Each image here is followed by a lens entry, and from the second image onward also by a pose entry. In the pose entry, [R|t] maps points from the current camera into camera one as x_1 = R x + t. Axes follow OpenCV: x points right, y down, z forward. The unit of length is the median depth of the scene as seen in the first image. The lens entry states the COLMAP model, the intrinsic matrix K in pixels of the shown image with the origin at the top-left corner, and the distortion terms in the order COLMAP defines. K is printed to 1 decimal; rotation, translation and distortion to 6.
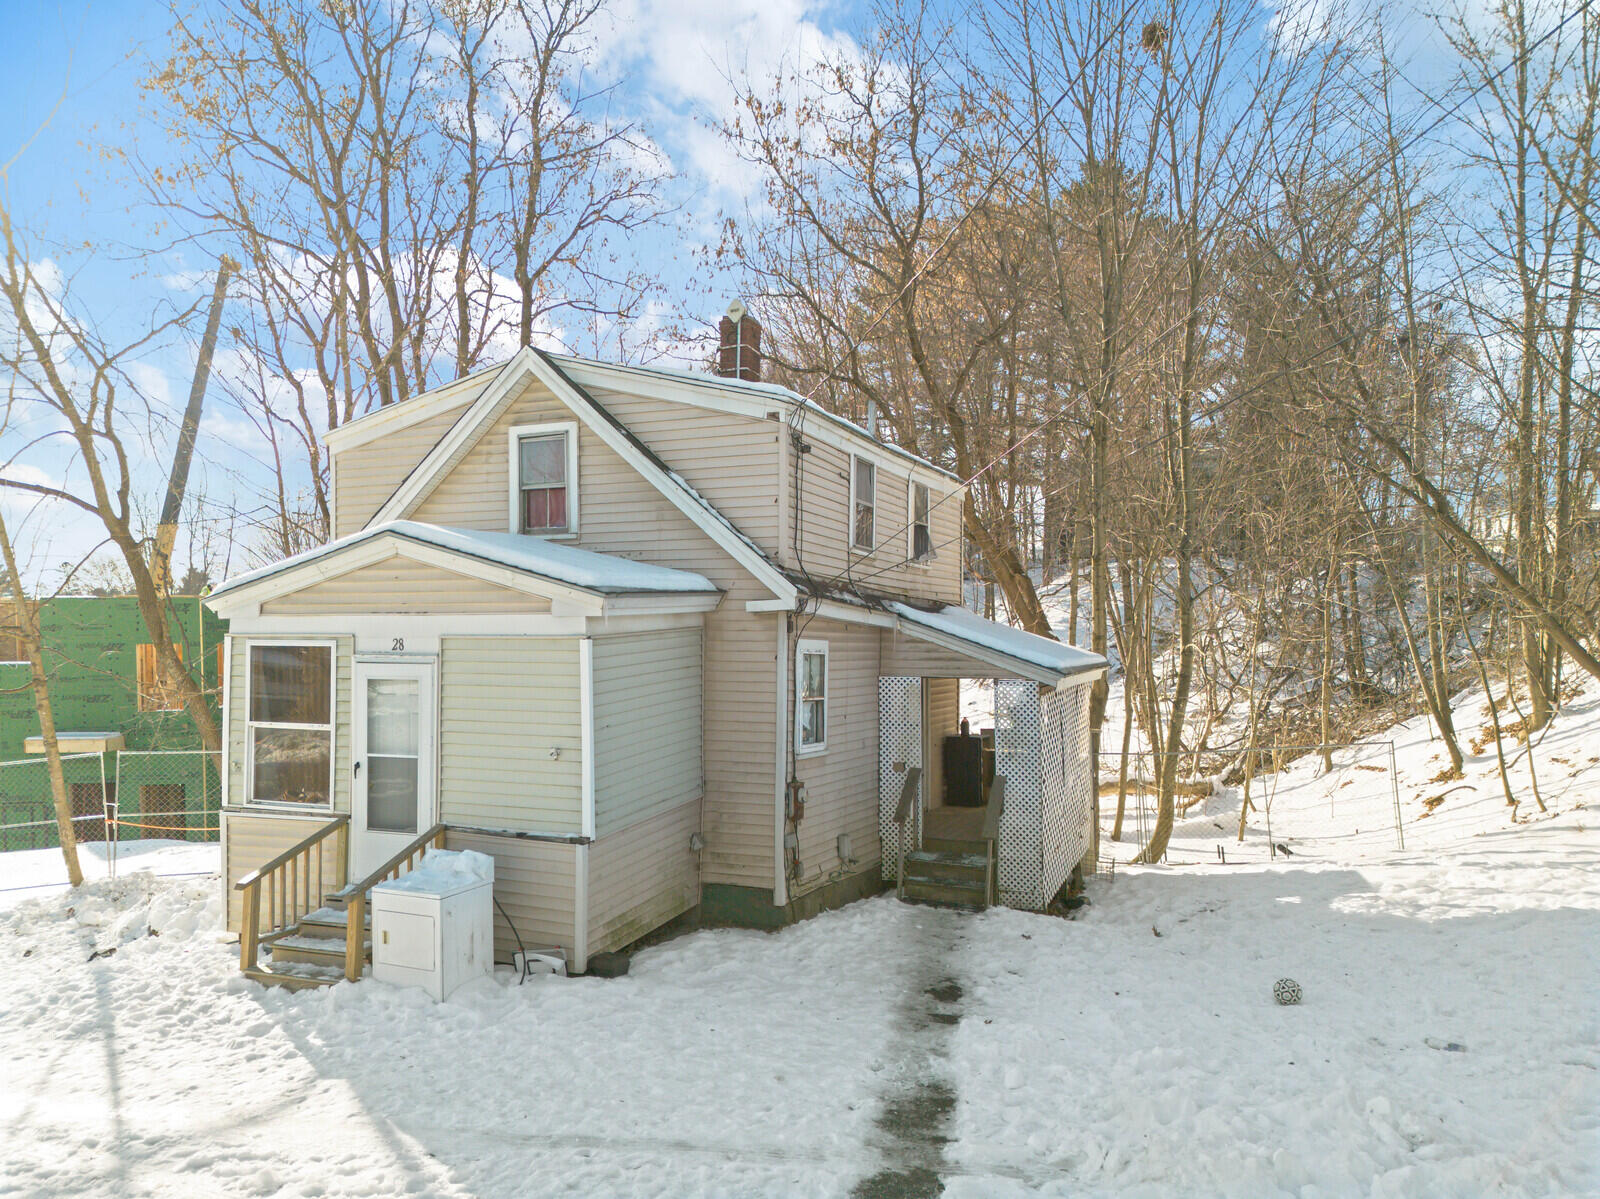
lens RADIAL K [[1103.8, 0, 800.0], [0, 1103.8, 599.5], [0, 0, 1]] dist [0.078160, -0.059505]
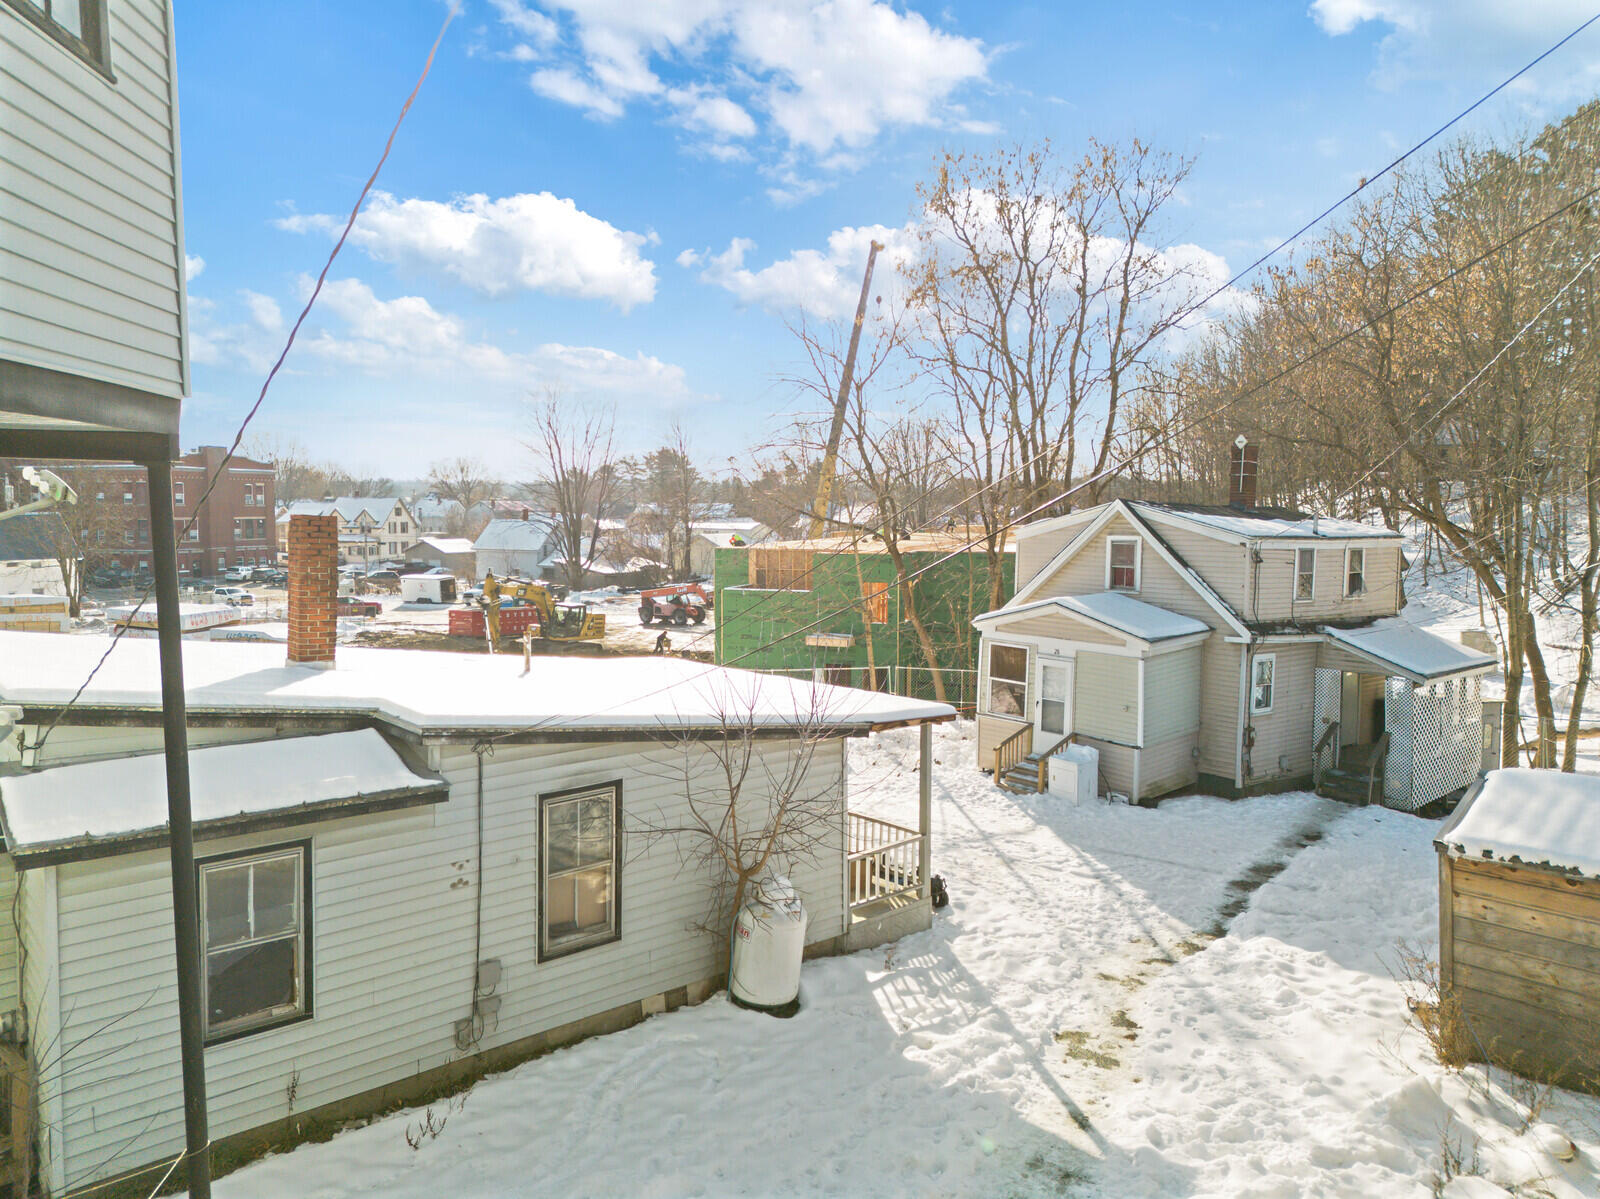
lens RADIAL K [[1083.6, 0, 853.7], [0, 1083.6, 605.7], [0, 0, 1]] dist [0.012703, 0.001363]
pose [[0.896557, 0.049553, -0.440148, 0.218063], [0.001449, 0.993389, 0.114789, -0.290077], [0.442926, -0.103552, 0.890558, -1.065204]]
